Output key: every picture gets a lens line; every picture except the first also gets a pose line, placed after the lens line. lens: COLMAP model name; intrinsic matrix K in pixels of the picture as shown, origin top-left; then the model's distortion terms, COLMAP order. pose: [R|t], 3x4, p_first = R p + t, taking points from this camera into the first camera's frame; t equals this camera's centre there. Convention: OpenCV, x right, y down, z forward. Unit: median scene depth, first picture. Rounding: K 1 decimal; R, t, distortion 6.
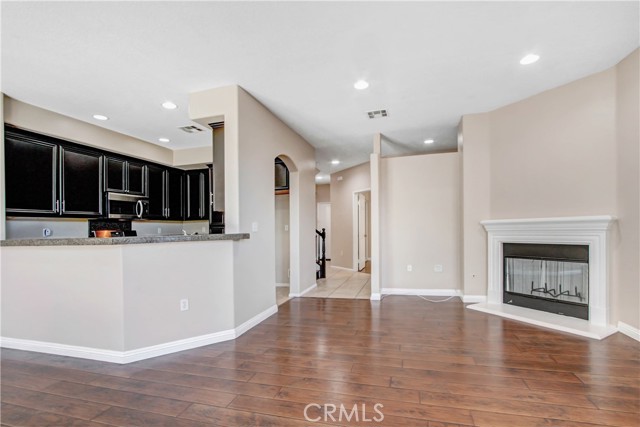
lens RADIAL K [[301.6, 0, 325.6], [0, 301.6, 227.8], [0, 0, 1]] dist [-0.011796, -0.000080]
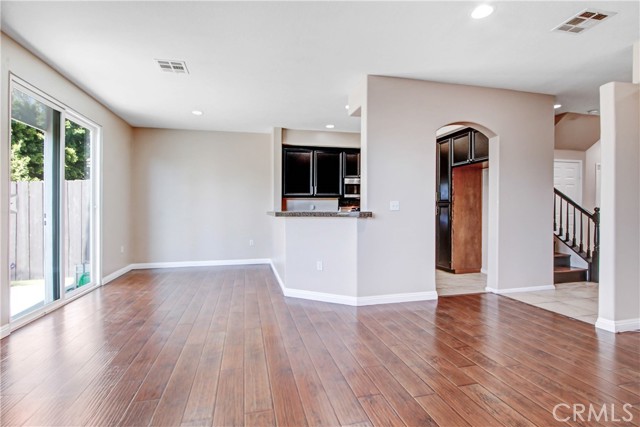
lens RADIAL K [[301.6, 0, 320.9], [0, 301.6, 211.6], [0, 0, 1]] dist [-0.011796, -0.000080]
pose [[0.500699, 0.032017, -0.865029, 0.456768], [-0.005796, 0.999417, 0.033636, -0.015749], [0.865602, -0.011828, 0.500593, 0.251480]]
